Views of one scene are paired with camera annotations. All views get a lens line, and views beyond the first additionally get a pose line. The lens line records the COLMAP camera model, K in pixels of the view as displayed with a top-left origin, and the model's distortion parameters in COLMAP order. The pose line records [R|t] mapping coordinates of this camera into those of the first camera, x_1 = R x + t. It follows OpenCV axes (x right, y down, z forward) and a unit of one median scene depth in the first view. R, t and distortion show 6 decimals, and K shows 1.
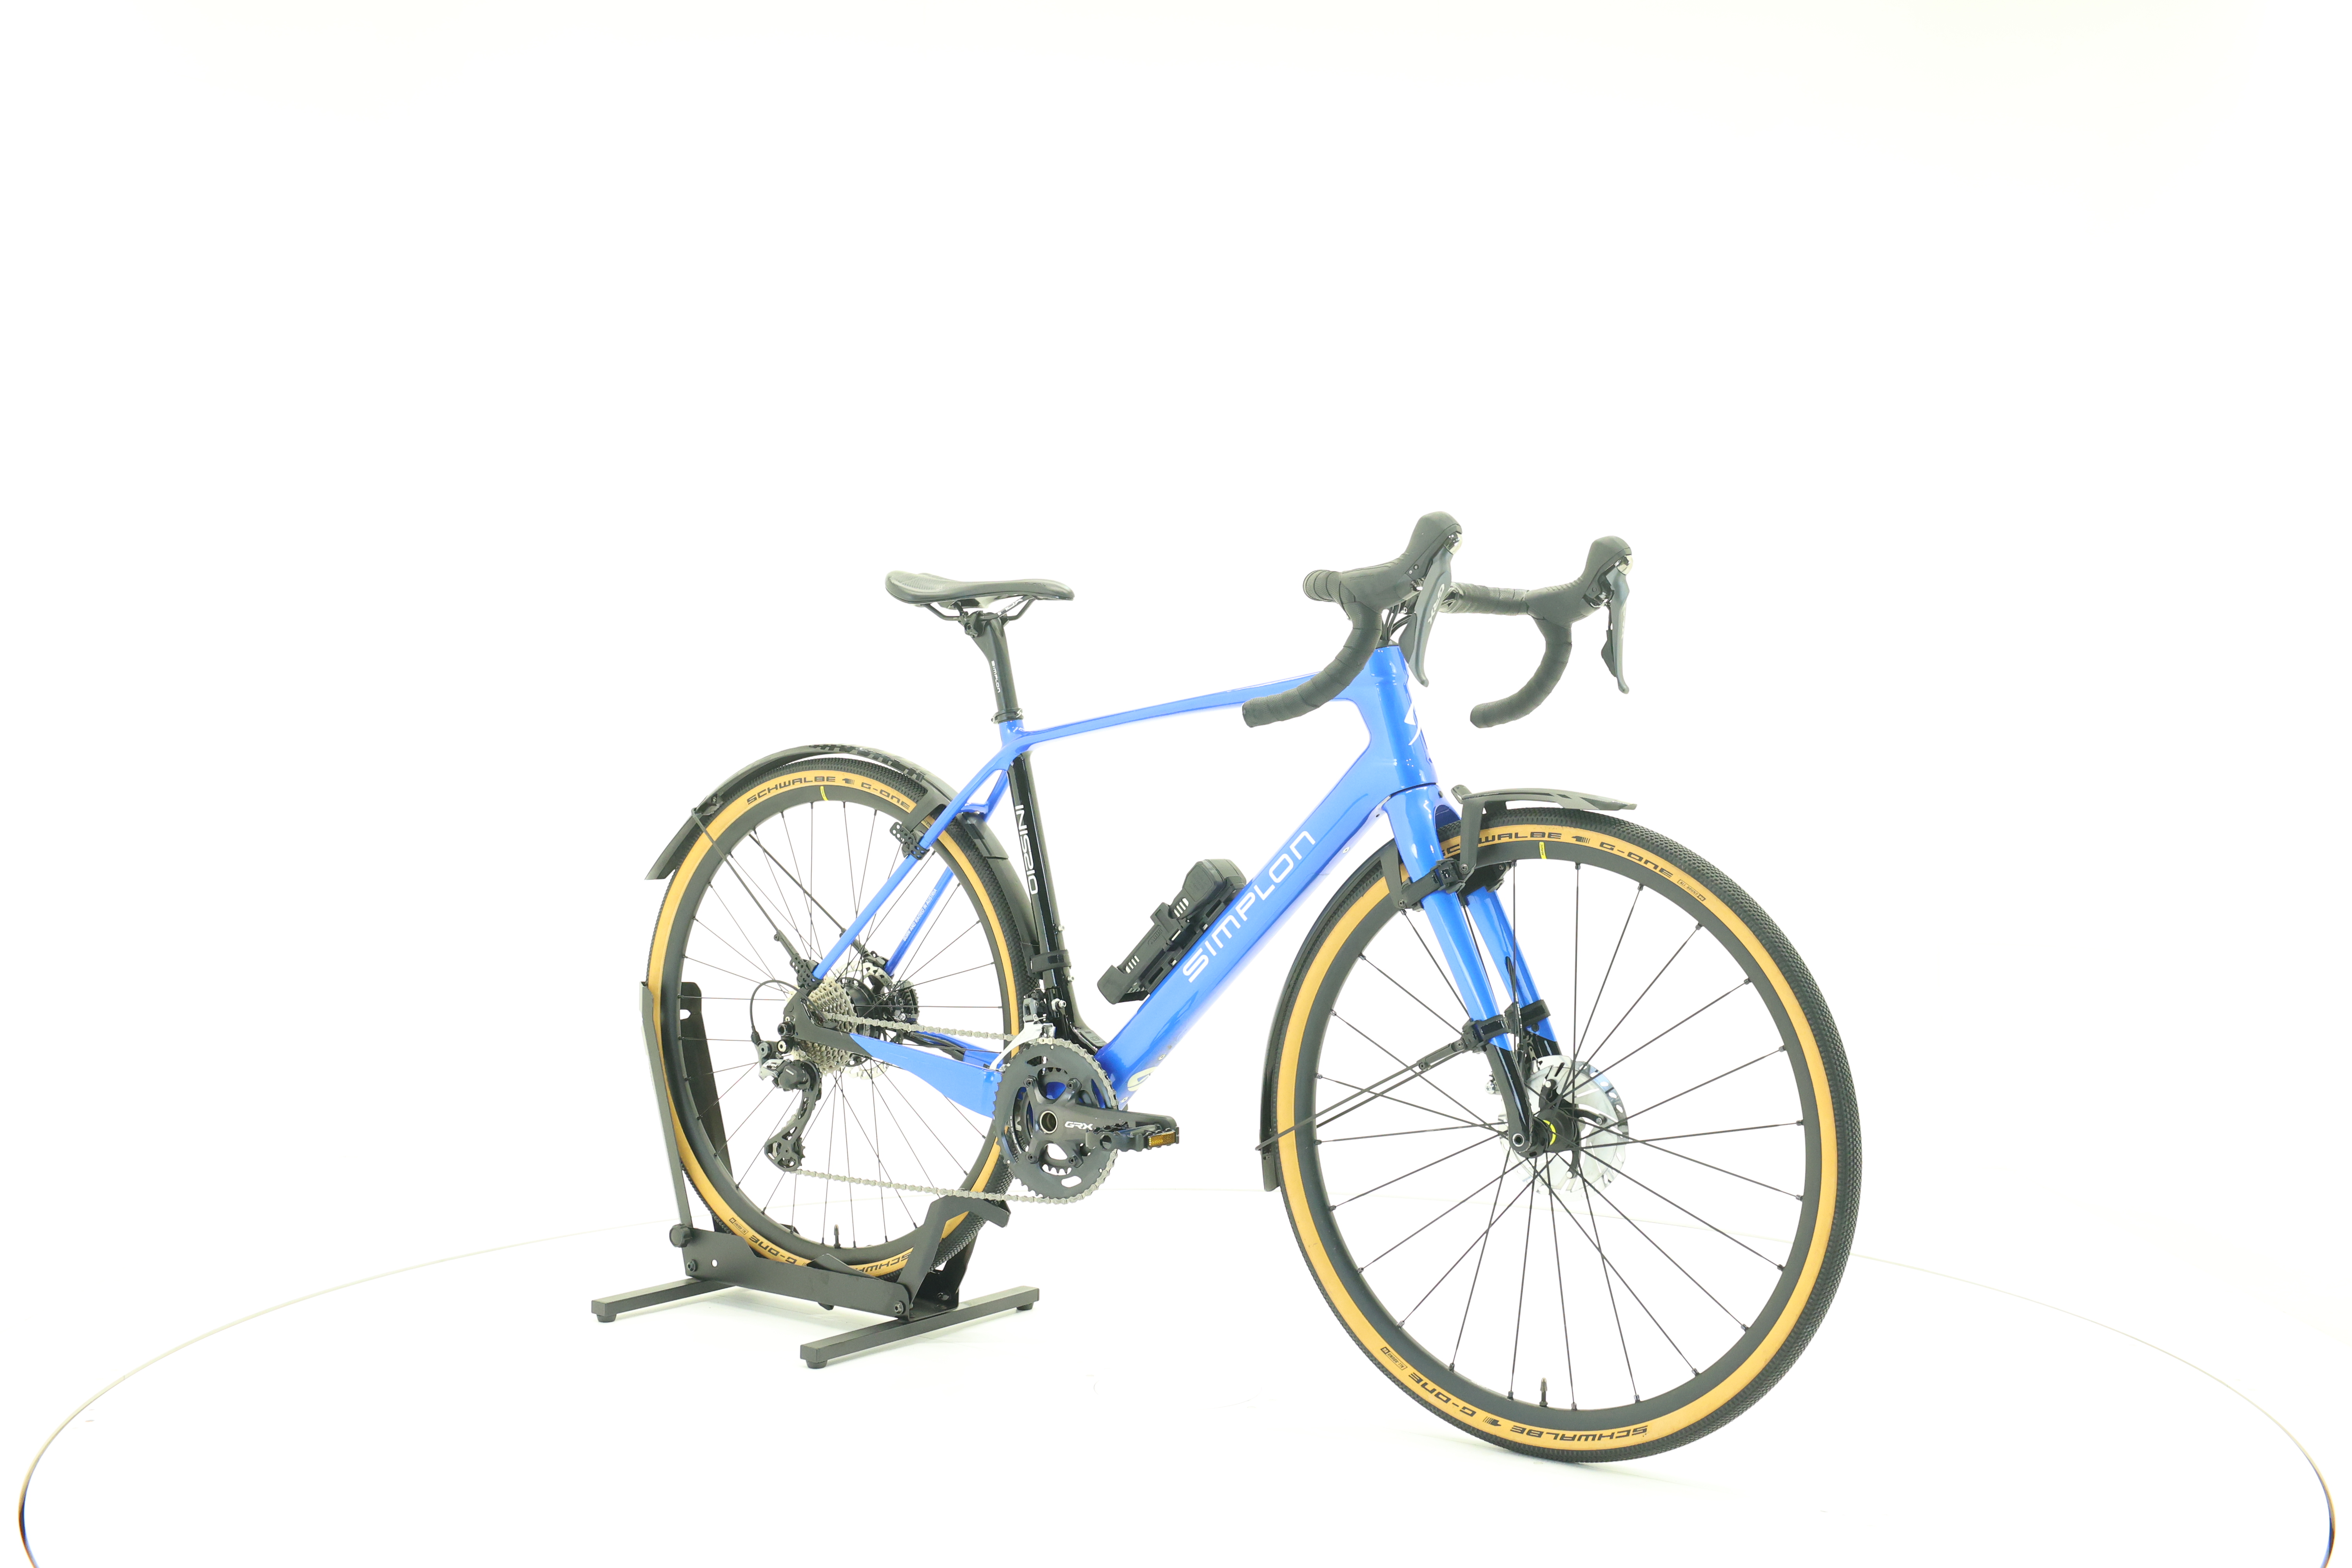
lens RADIAL K [[2491.0, 0, 1174.7], [0, 2491.0, 786.4], [0, 0, 1]] dist [-0.005484, 0.000000]
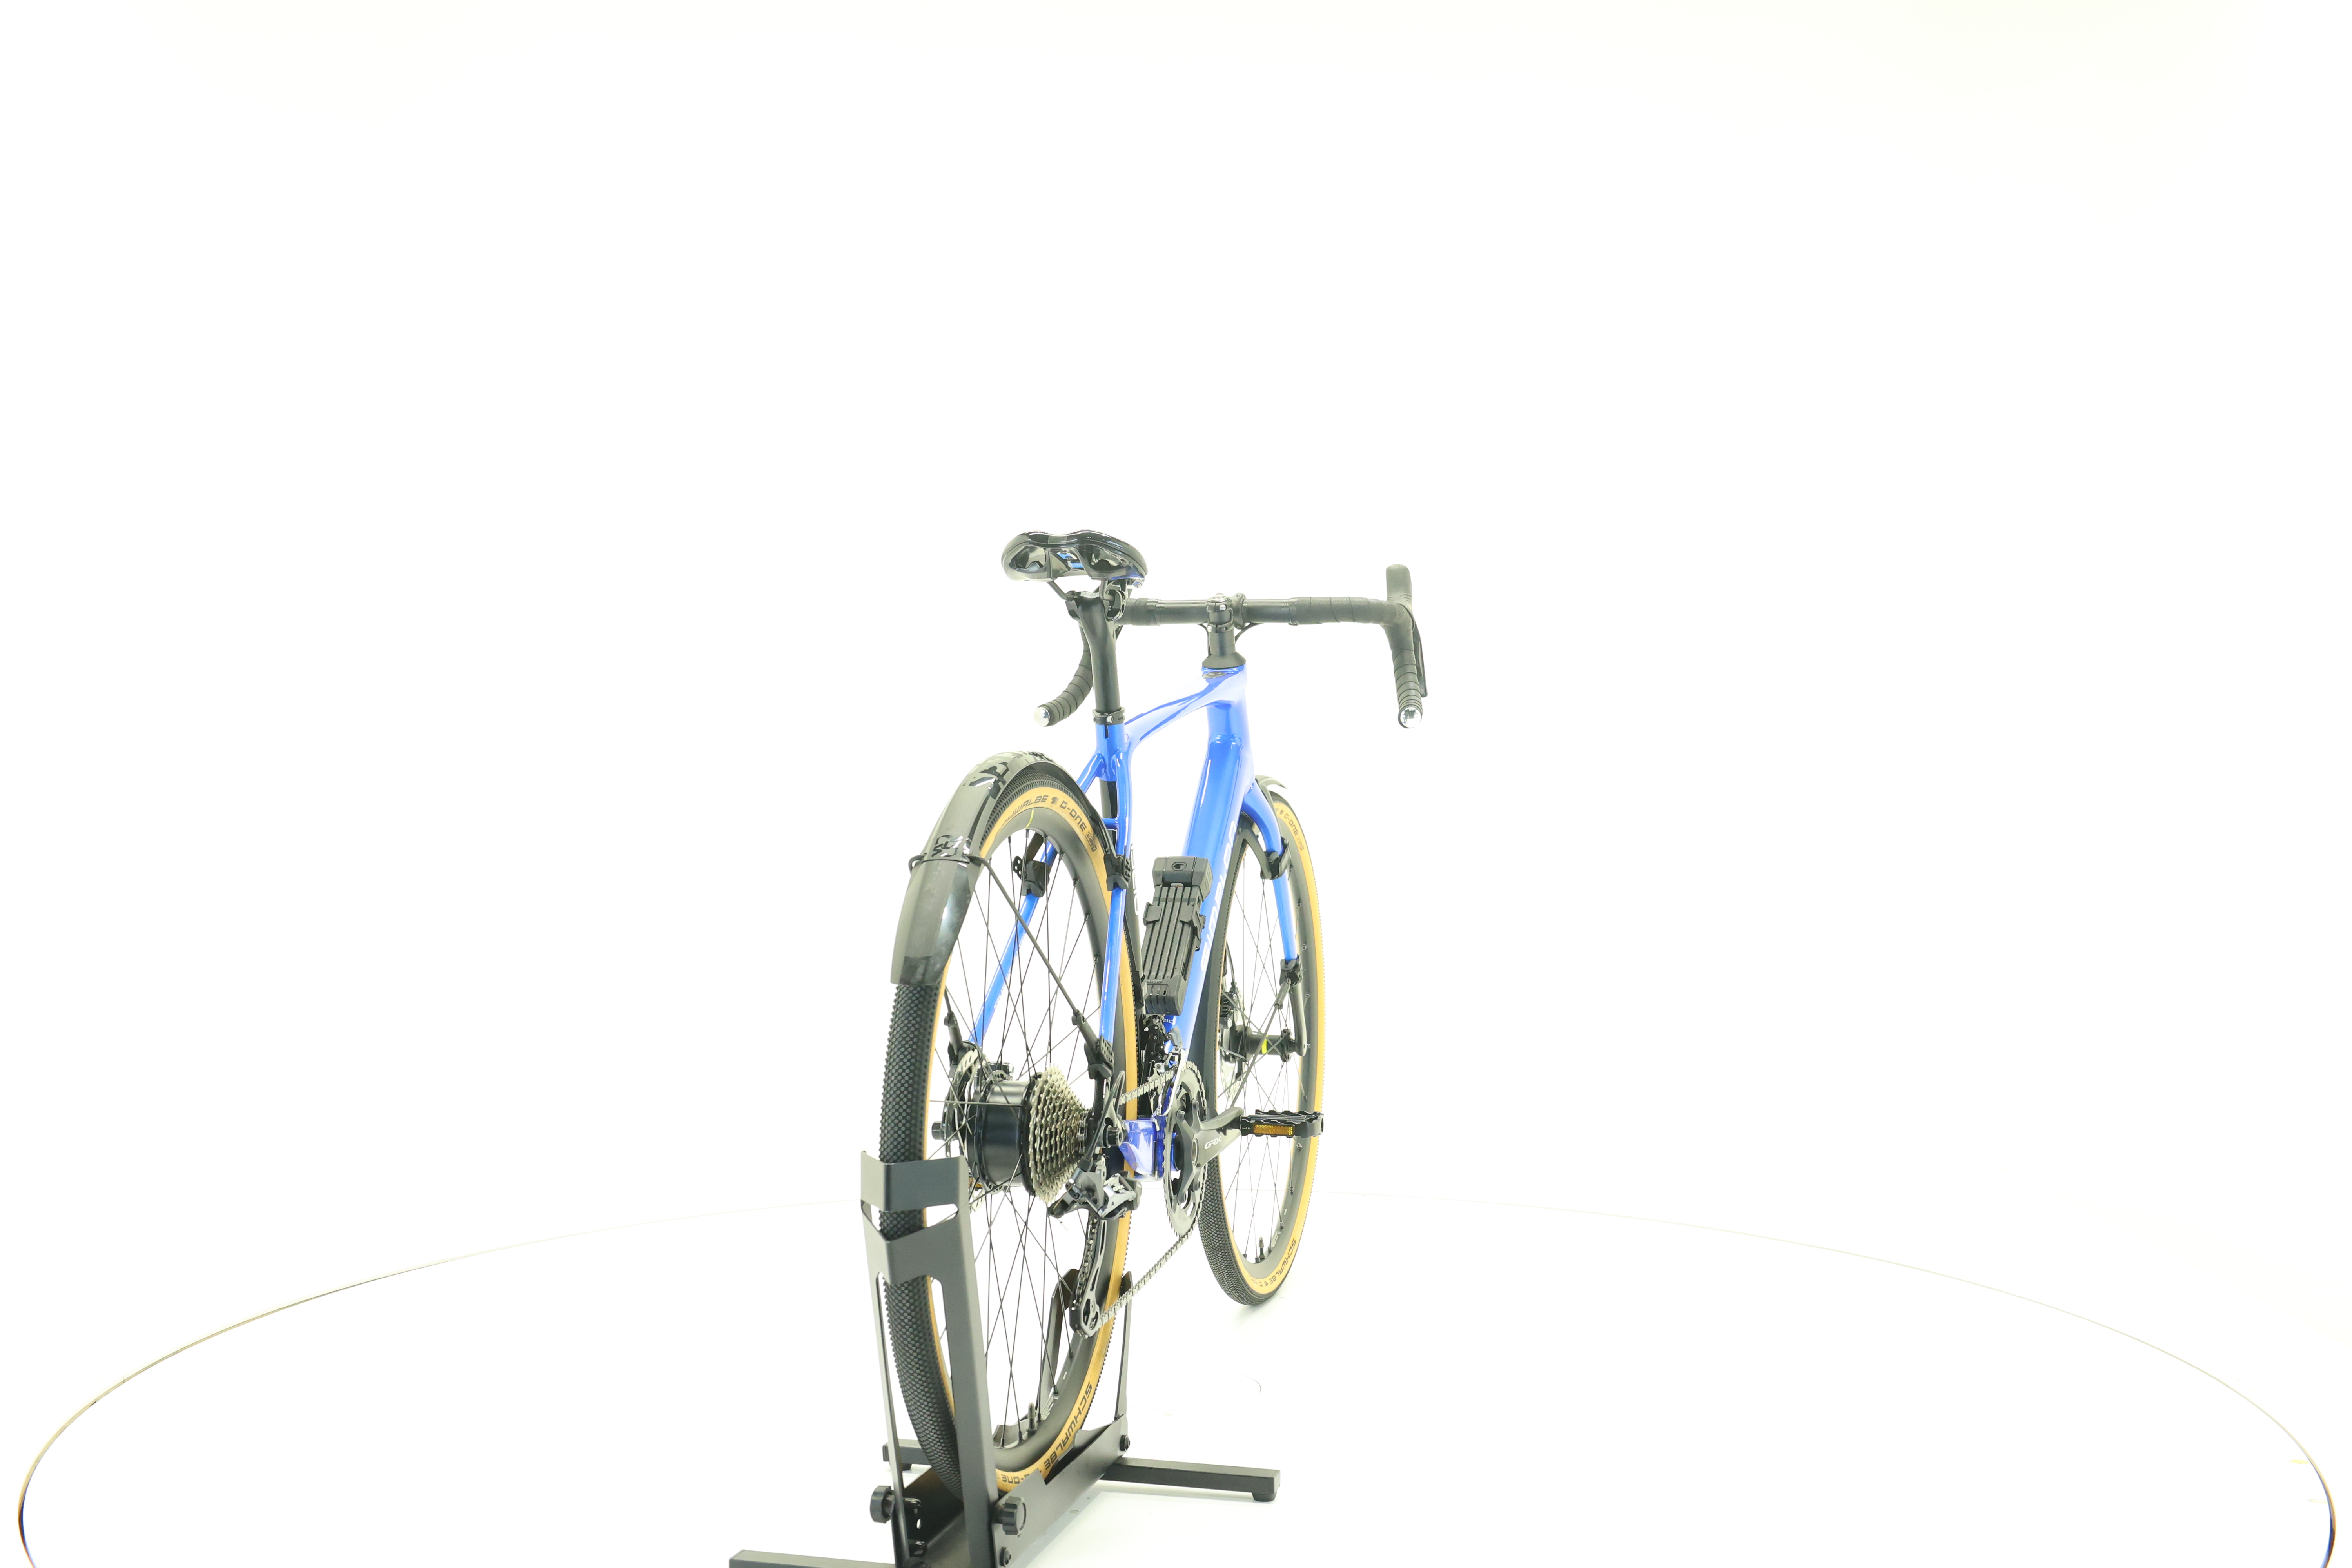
lens RADIAL K [[2491.0, 0, 1176.6], [0, 2491.0, 769.7], [0, 0, 1]] dist [-0.005484, 0.000000]
pose [[-0.361144, -0.021087, 0.932272, -0.964162], [0.015850, 0.999461, 0.028747, -0.036876], [-0.932375, 0.025159, -0.360615, 1.411780]]
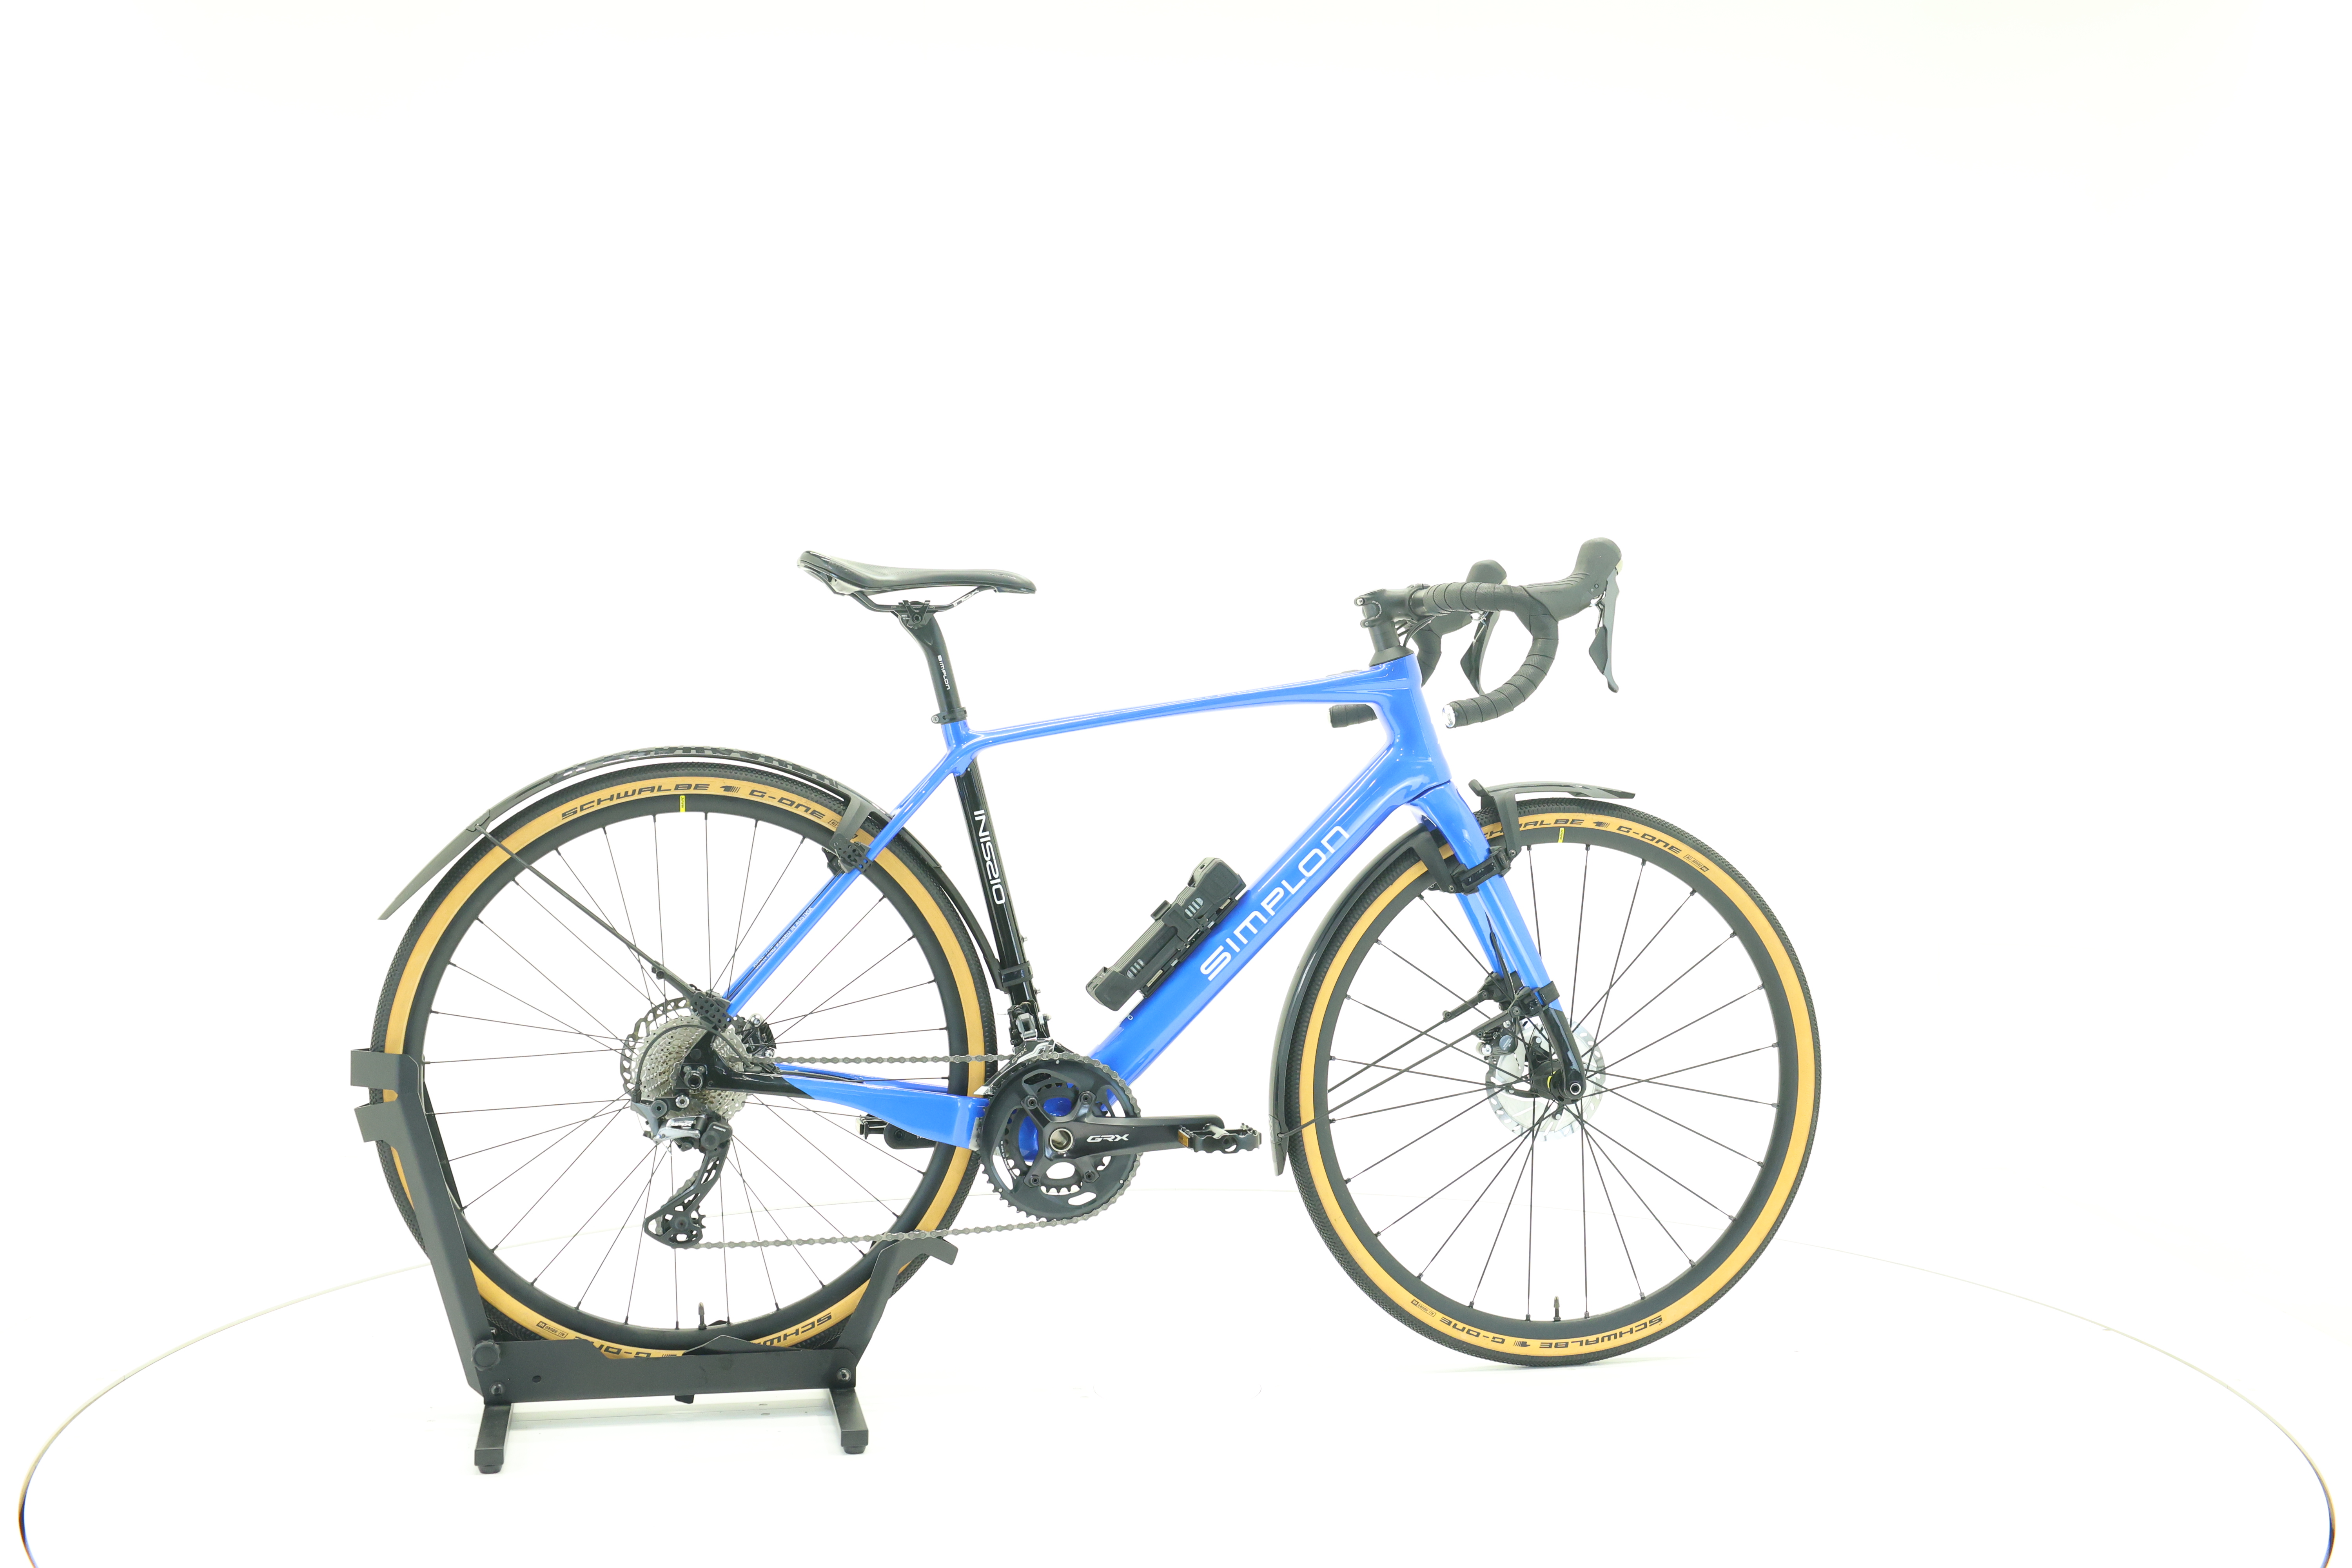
lens RADIAL K [[2491.0, 0, 1176.1], [0, 2491.0, 772.3], [0, 0, 1]] dist [-0.005484, 0.000000]
pose [[0.660879, -0.014993, 0.750343, -0.776673], [0.015400, 0.999861, 0.006415, -0.012539], [-0.750334, 0.007316, 0.661018, 0.352228]]
